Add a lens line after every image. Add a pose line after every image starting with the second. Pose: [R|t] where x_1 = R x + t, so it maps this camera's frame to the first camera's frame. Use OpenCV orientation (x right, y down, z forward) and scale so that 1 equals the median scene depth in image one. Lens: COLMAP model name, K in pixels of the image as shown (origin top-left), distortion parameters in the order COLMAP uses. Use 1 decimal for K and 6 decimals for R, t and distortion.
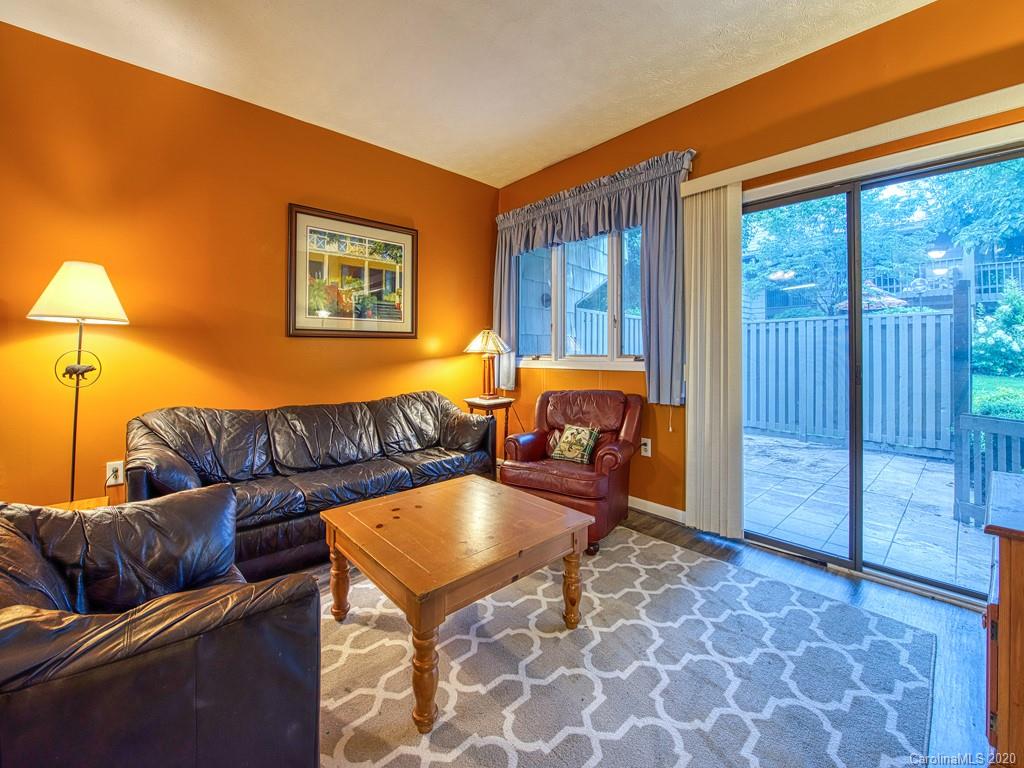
lens RADIAL K [[419.9, 0, 510.5], [0, 419.9, 347.4], [0, 0, 1]] dist [-0.019844, -0.000437]
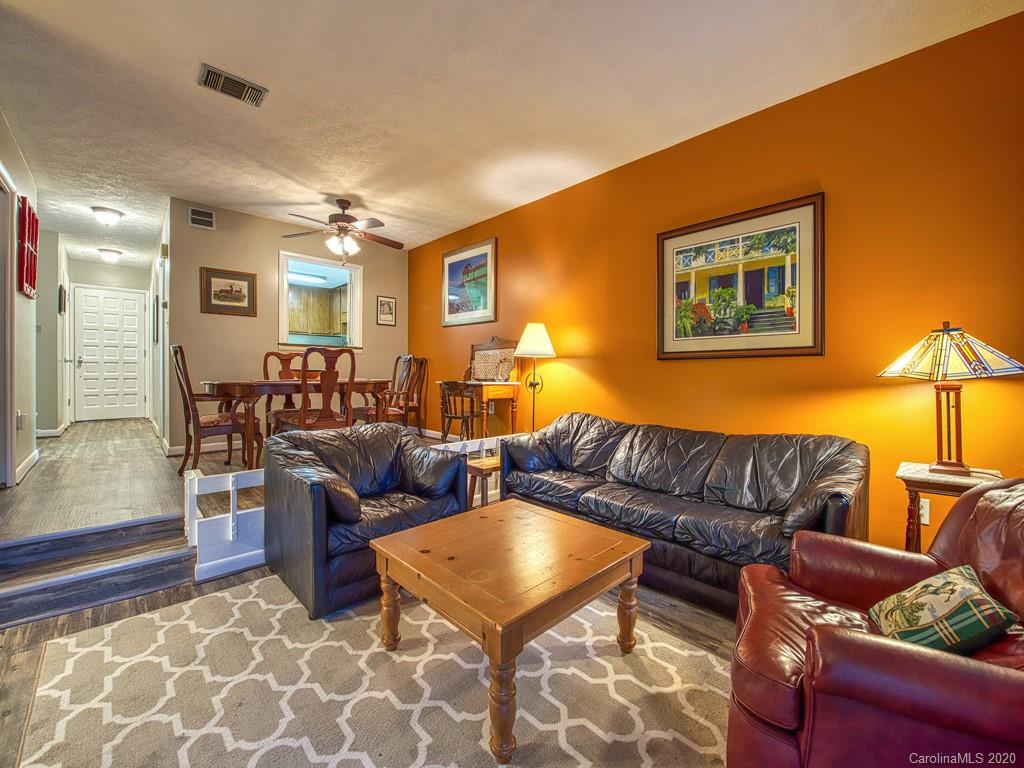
lens RADIAL K [[414.8, 0, 512.9], [0, 414.8, 372.8], [0, 0, 1]] dist [-0.022472, 0.000196]
pose [[0.023912, -0.001649, -0.999713, 0.495363], [0.007225, 0.999973, -0.001477, 0.005090], [0.999688, -0.007188, 0.023924, 0.586617]]
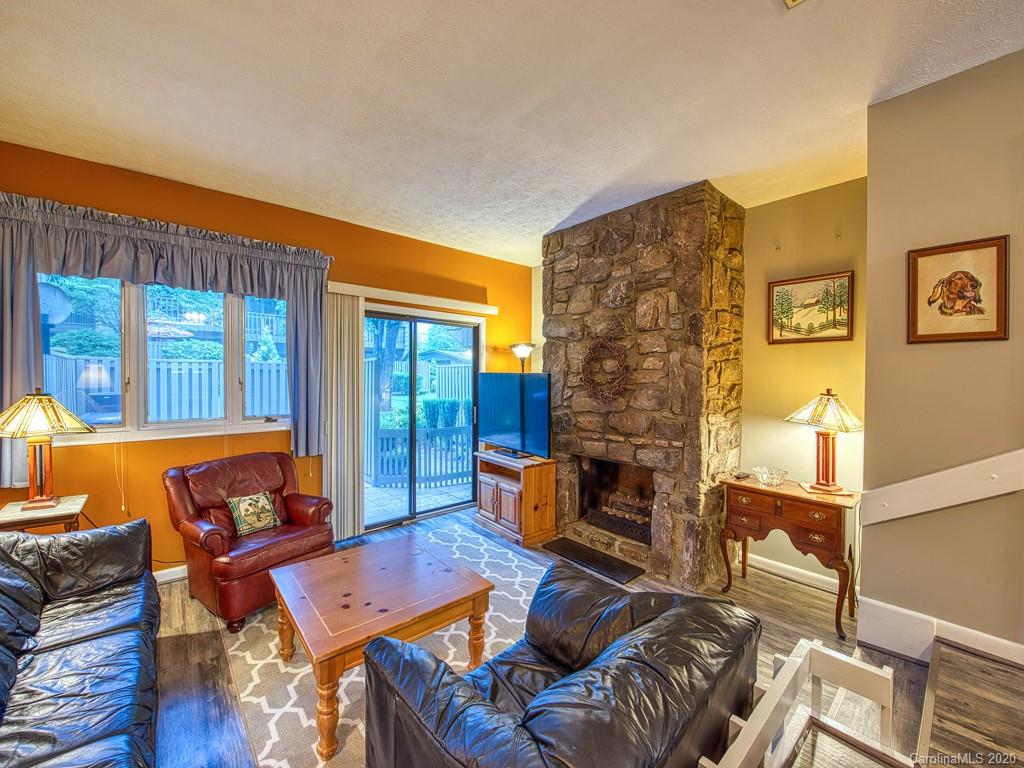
lens RADIAL K [[404.1, 0, 512.0], [0, 404.1, 384.0], [0, 0, 1]] dist [-0.020001, -0.000189]
pose [[0.027055, -0.024137, 0.999342, -0.739549], [-0.024064, 0.999403, 0.024790, -0.109603], [-0.999344, -0.024719, 0.026458, 0.359693]]
